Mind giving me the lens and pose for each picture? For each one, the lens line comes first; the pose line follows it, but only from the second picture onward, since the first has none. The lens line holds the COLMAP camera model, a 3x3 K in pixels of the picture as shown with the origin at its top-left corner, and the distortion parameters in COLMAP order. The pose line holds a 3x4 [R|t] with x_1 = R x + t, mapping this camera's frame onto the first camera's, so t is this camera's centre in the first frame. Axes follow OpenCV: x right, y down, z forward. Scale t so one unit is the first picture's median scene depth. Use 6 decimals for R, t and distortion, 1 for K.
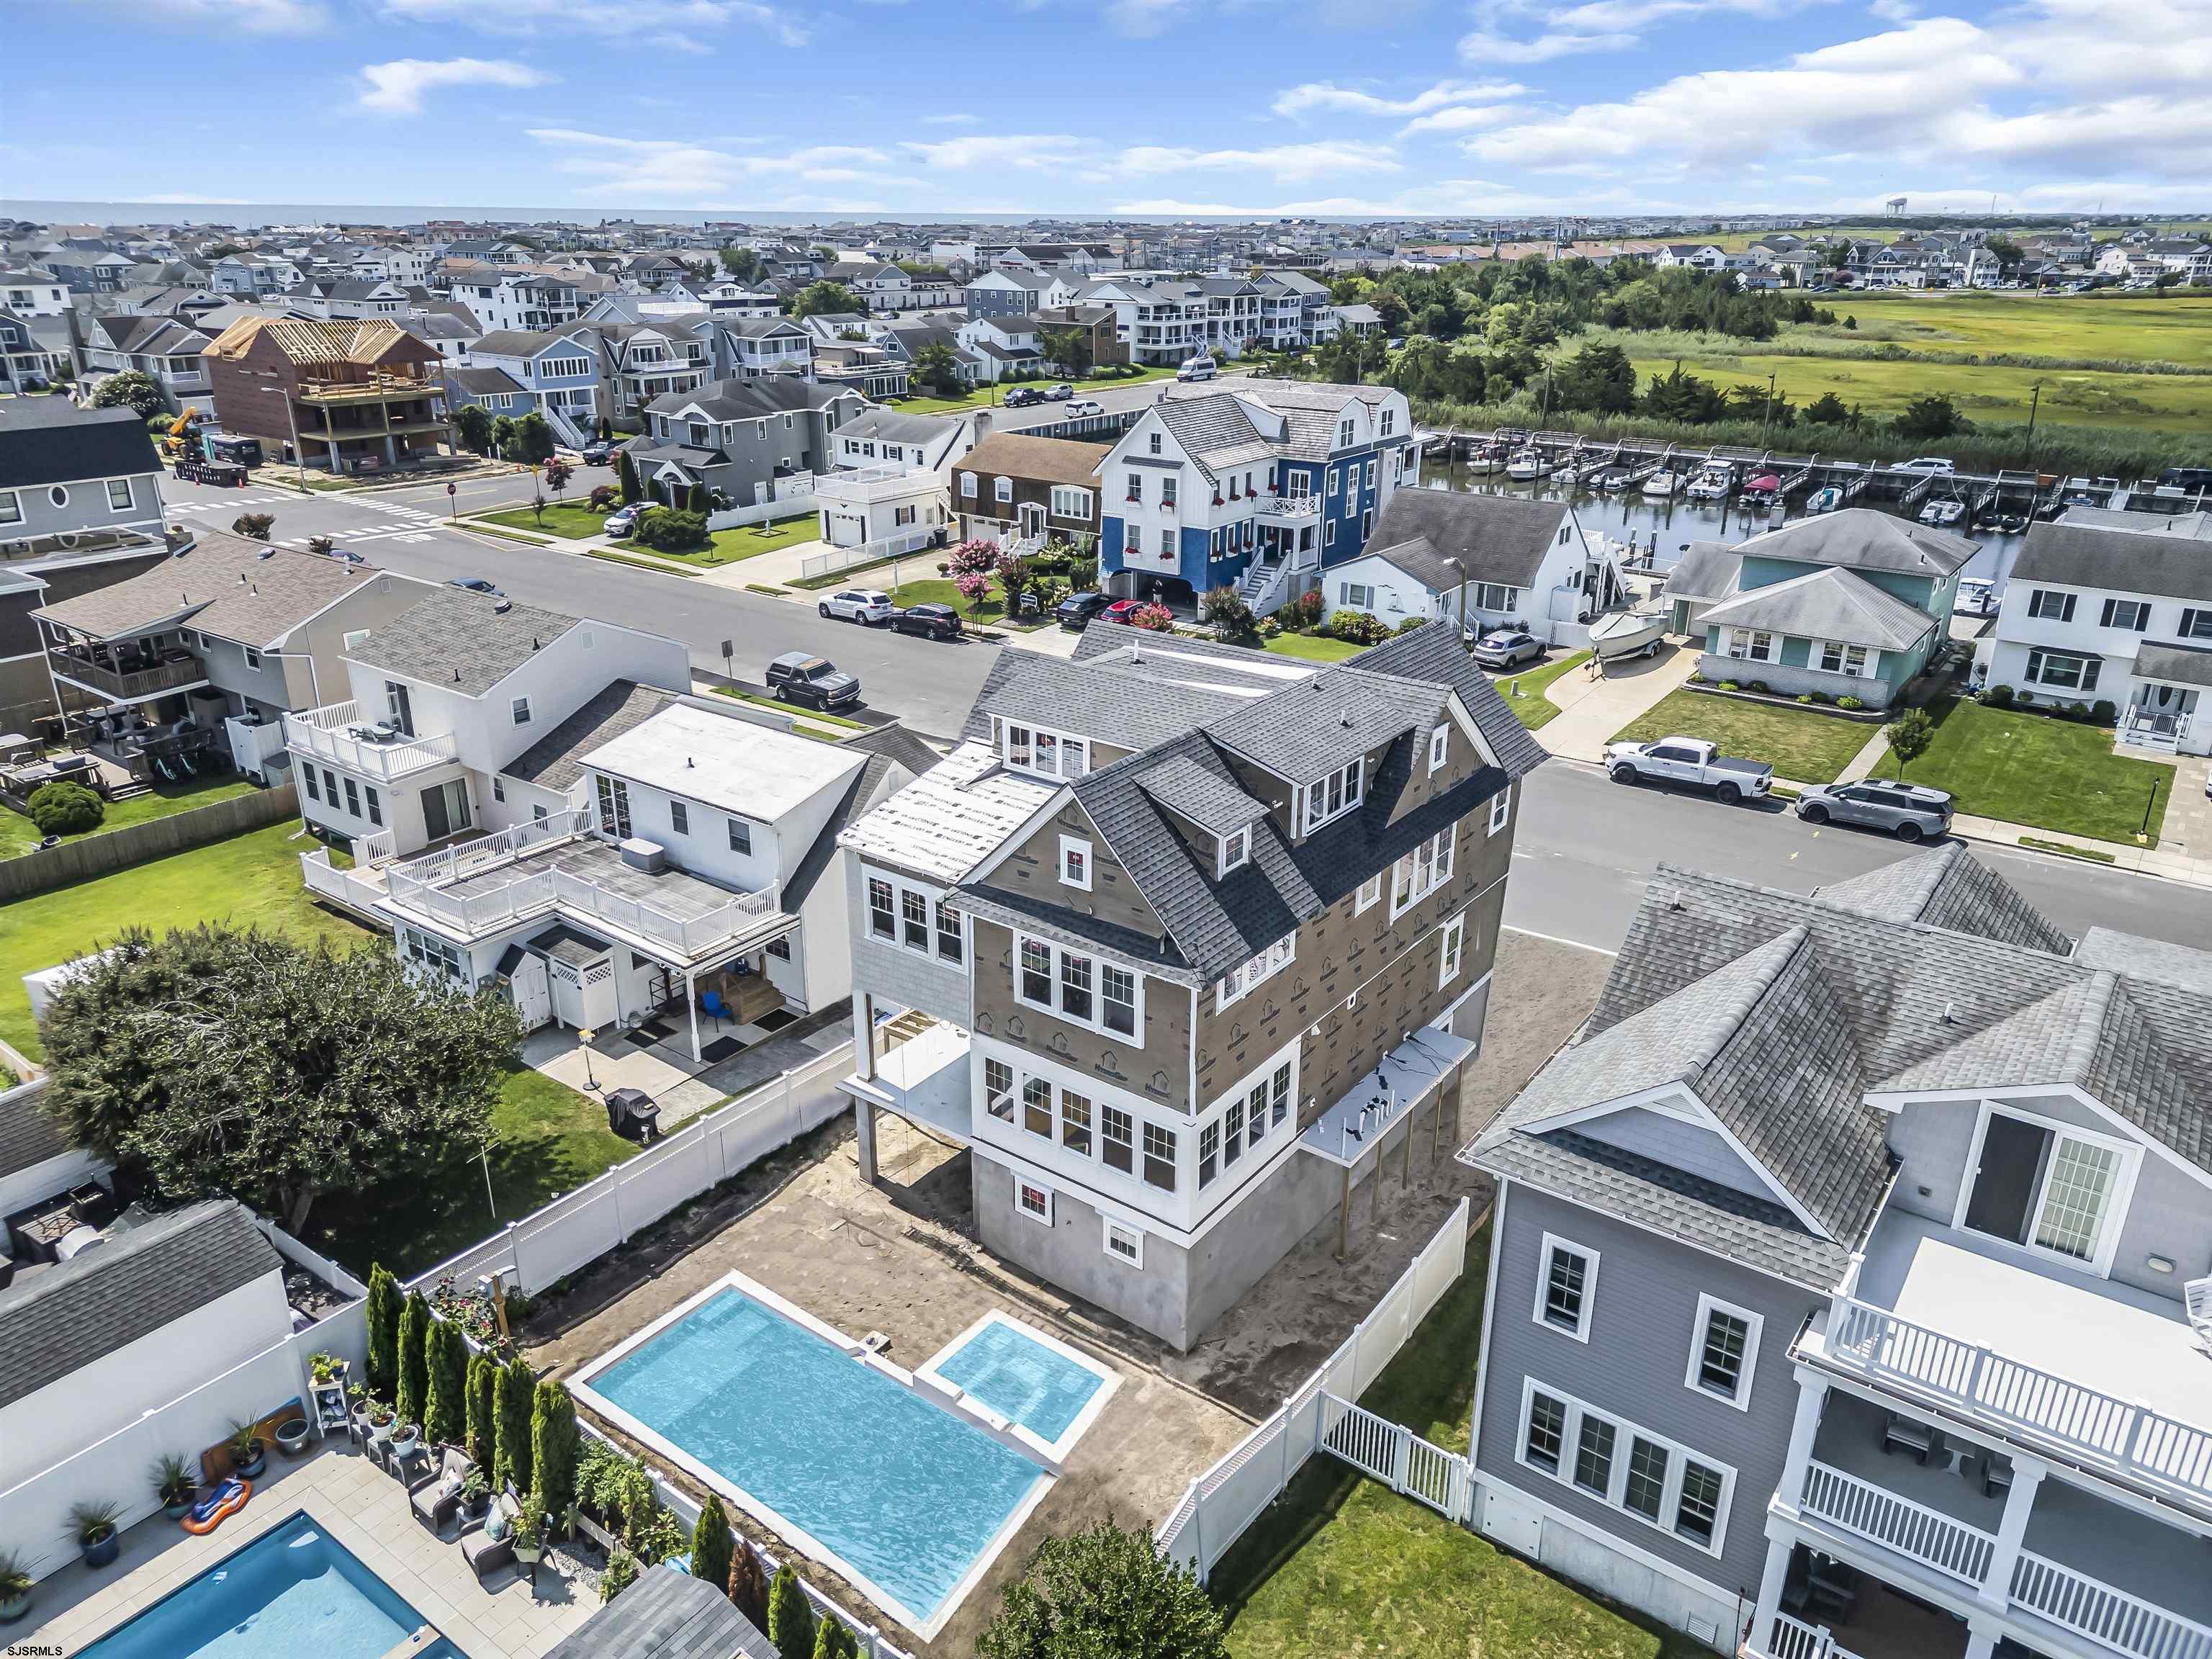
lens RADIAL K [[1537.8, 0, 1103.6], [0, 1537.8, 829.0], [0, 0, 1]] dist [0.065616, -0.065084]
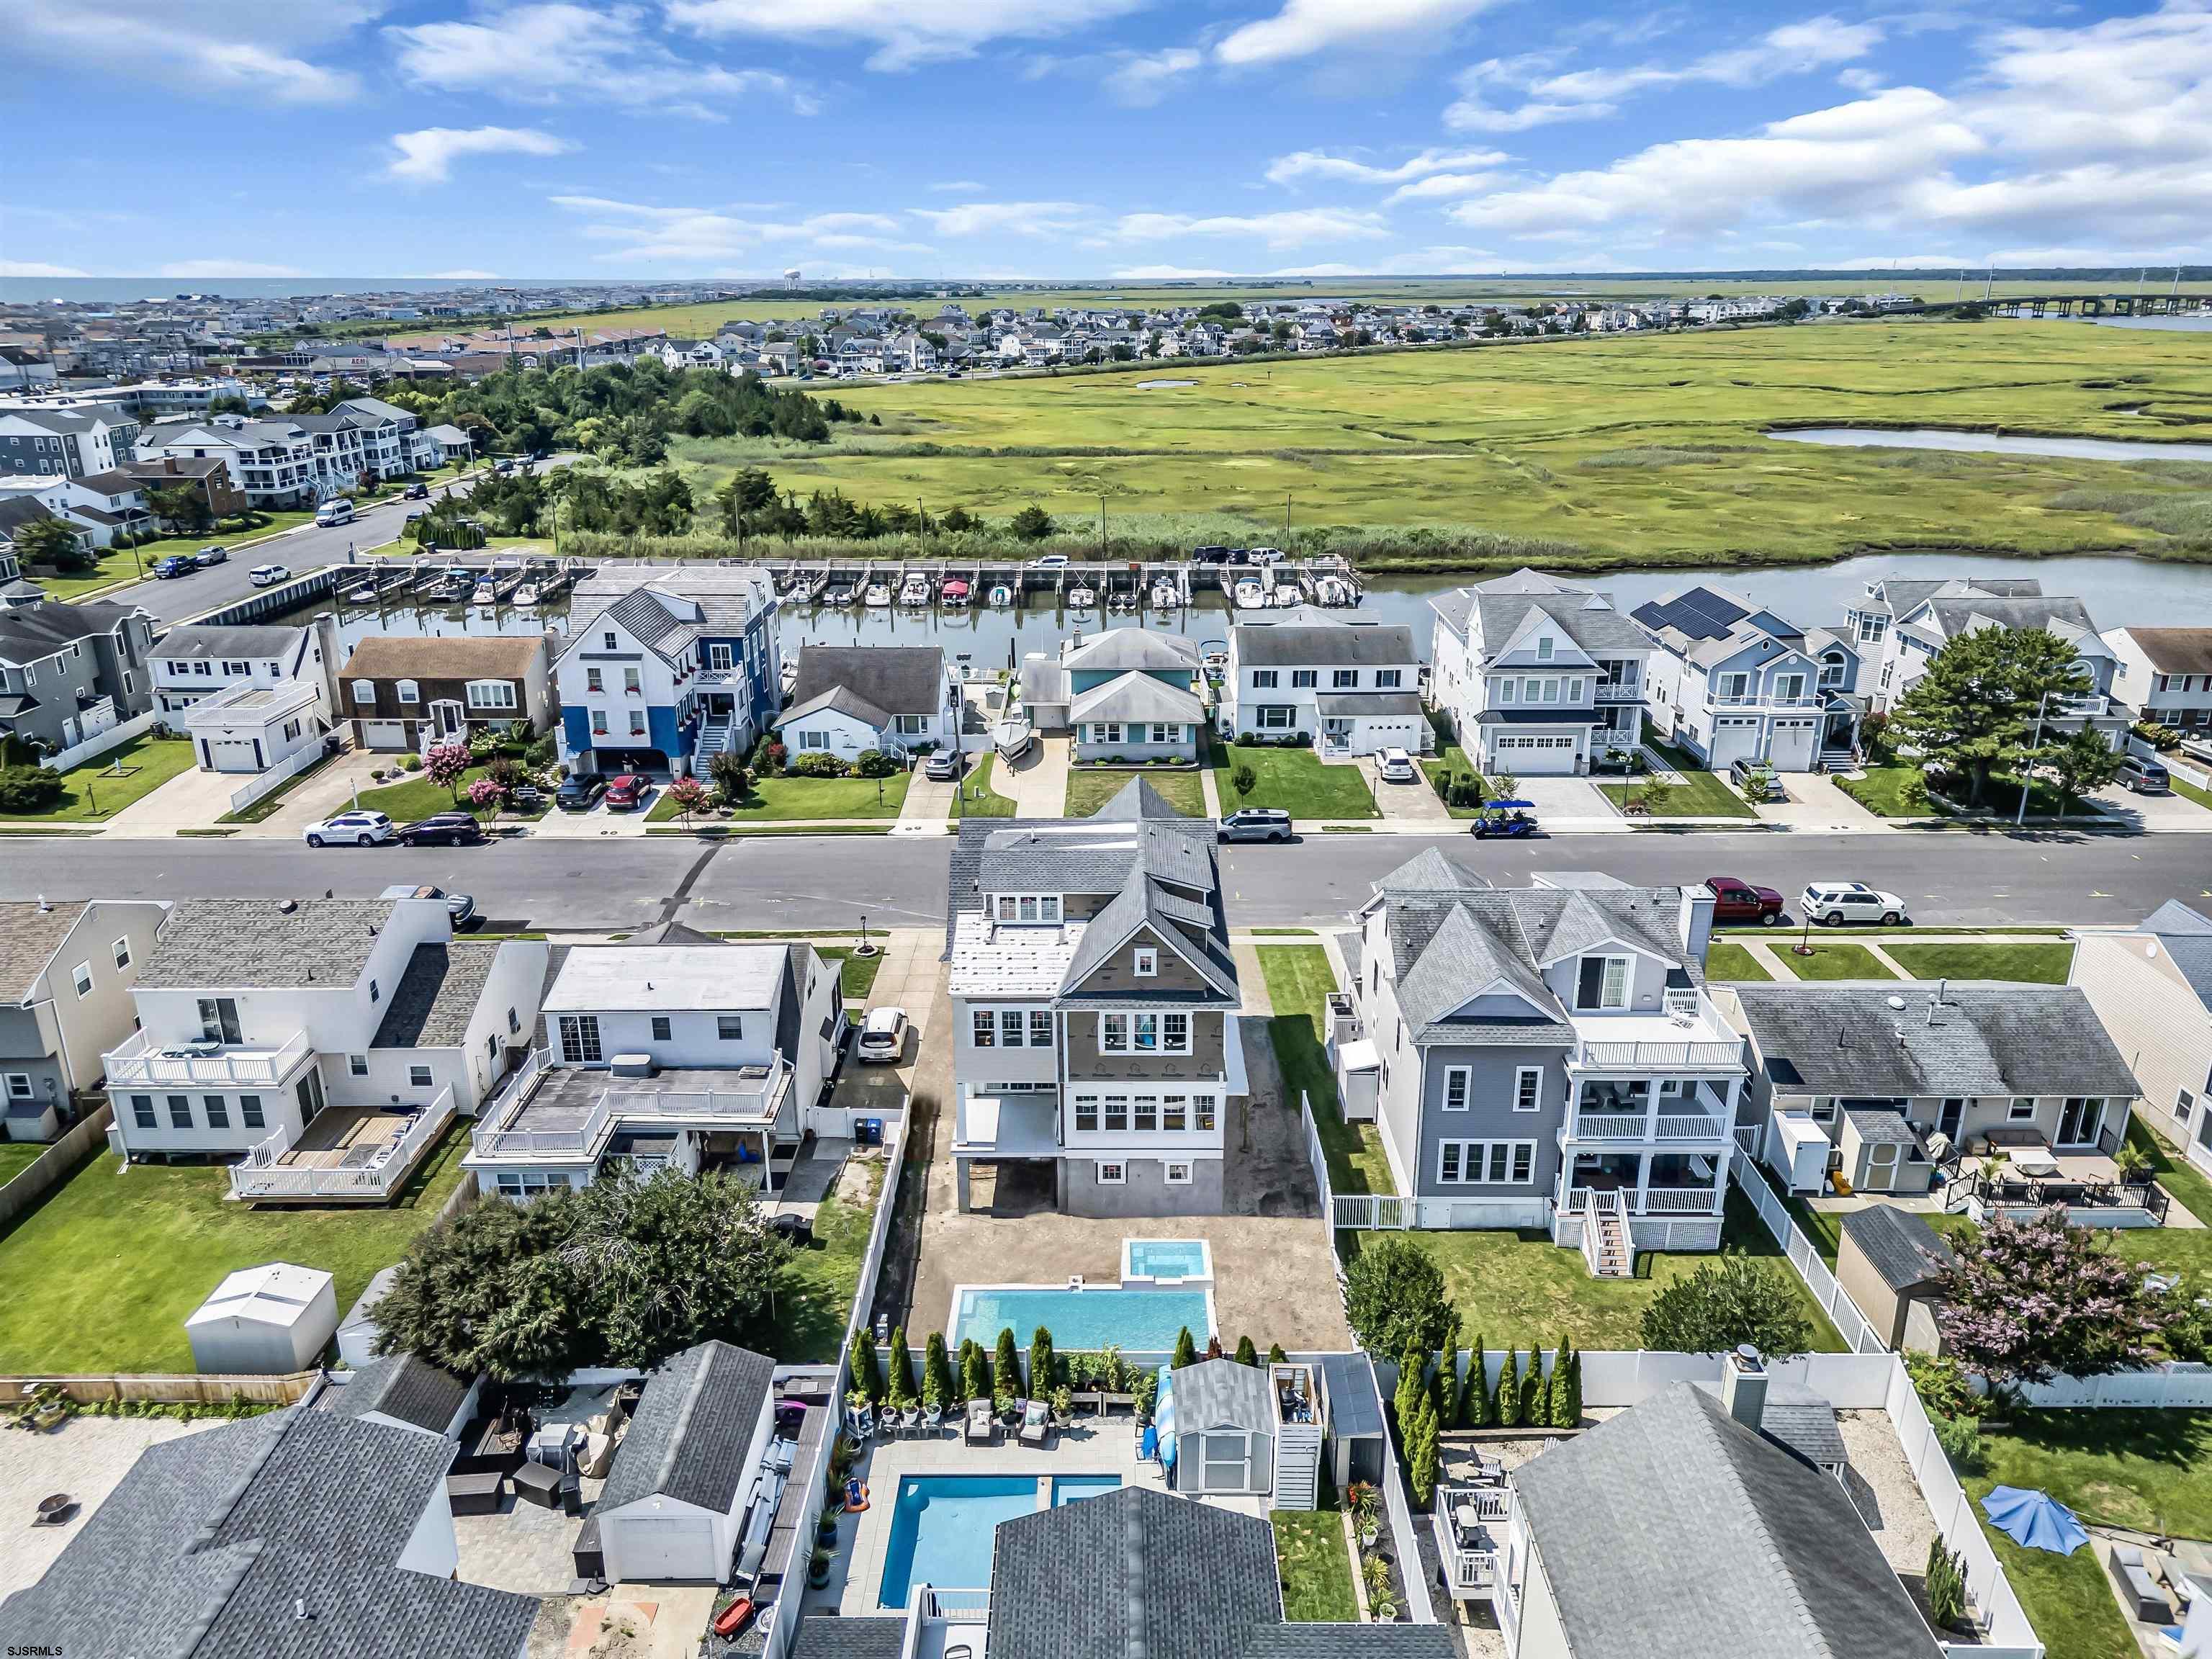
lens RADIAL K [[1537.8, 0, 1105.7], [0, 1537.8, 833.2], [0, 0, 1]] dist [0.065616, -0.065084]
pose [[0.803893, -0.207060, 0.557568, -0.430509], [0.225407, 0.973578, 0.036563, -0.084439], [-0.550407, 0.096287, 0.829326, -0.194352]]
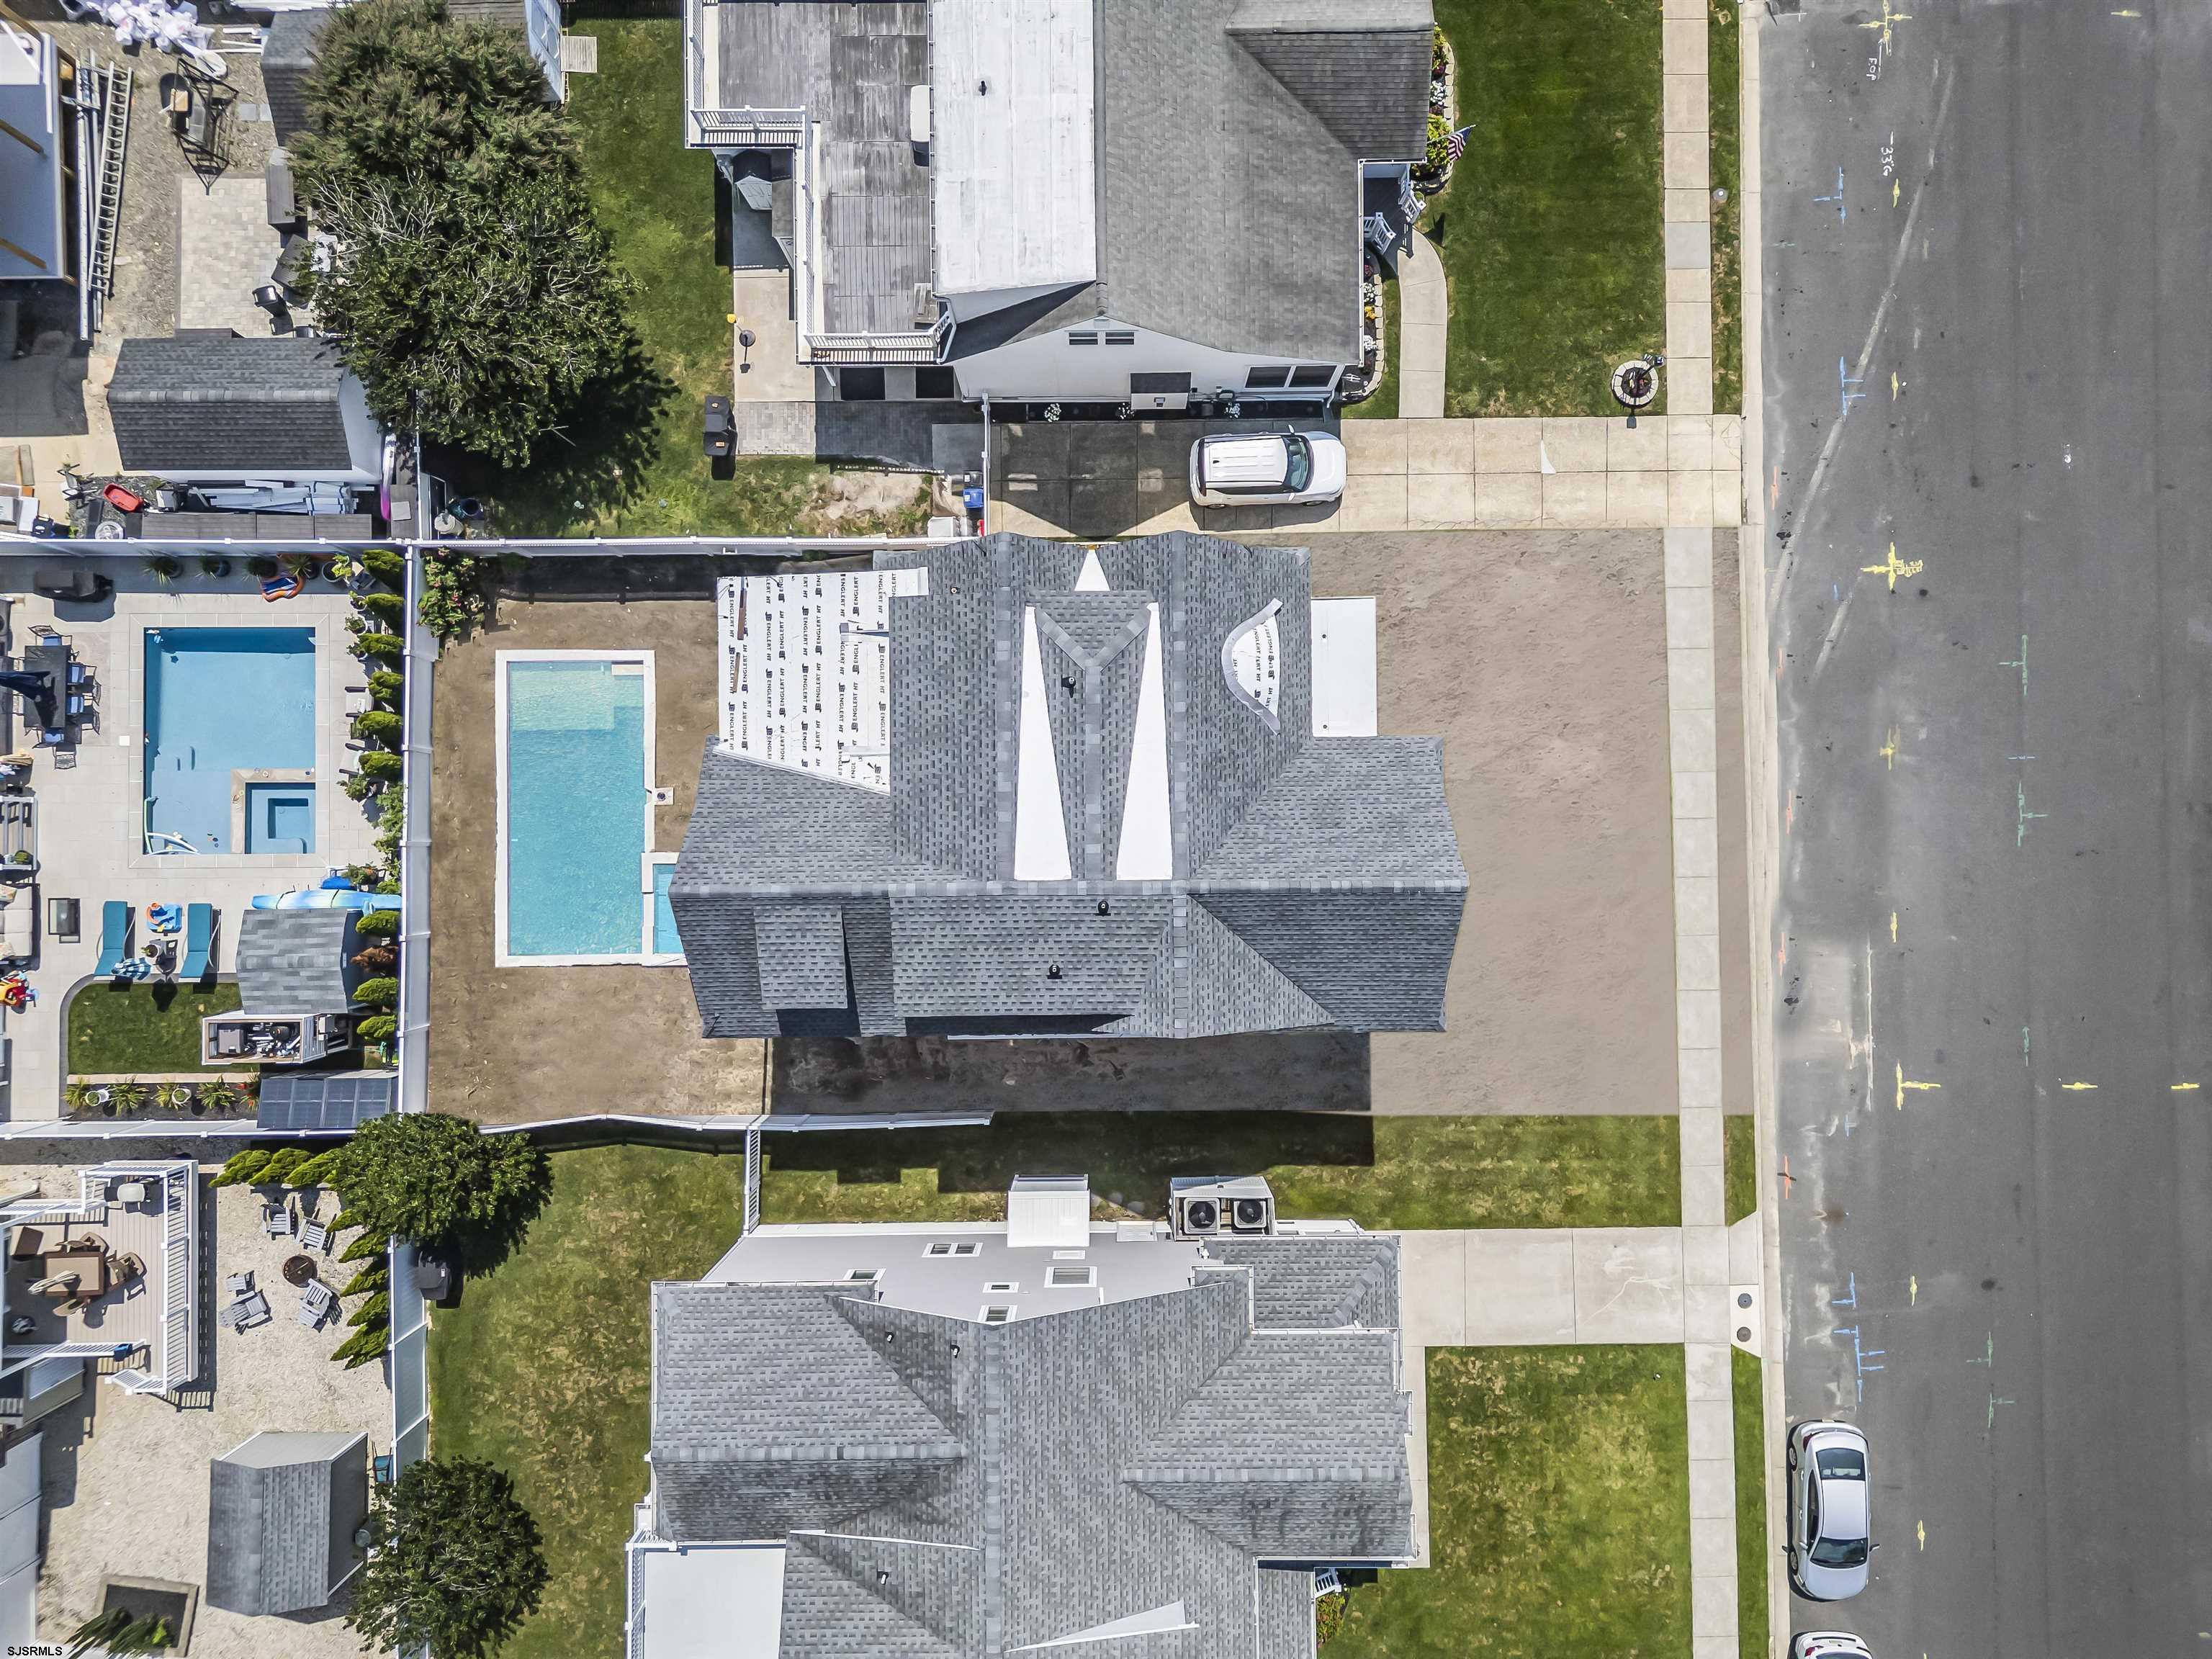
lens RADIAL K [[1537.8, 0, 1105.5], [0, 1537.8, 823.1], [0, 0, 1]] dist [0.065616, -0.065084]
pose [[0.602982, 0.797499, -0.020175, 0.057169], [-0.291628, 0.243895, 0.924915, -0.464769], [0.742540, -0.551824, 0.379637, 0.347711]]
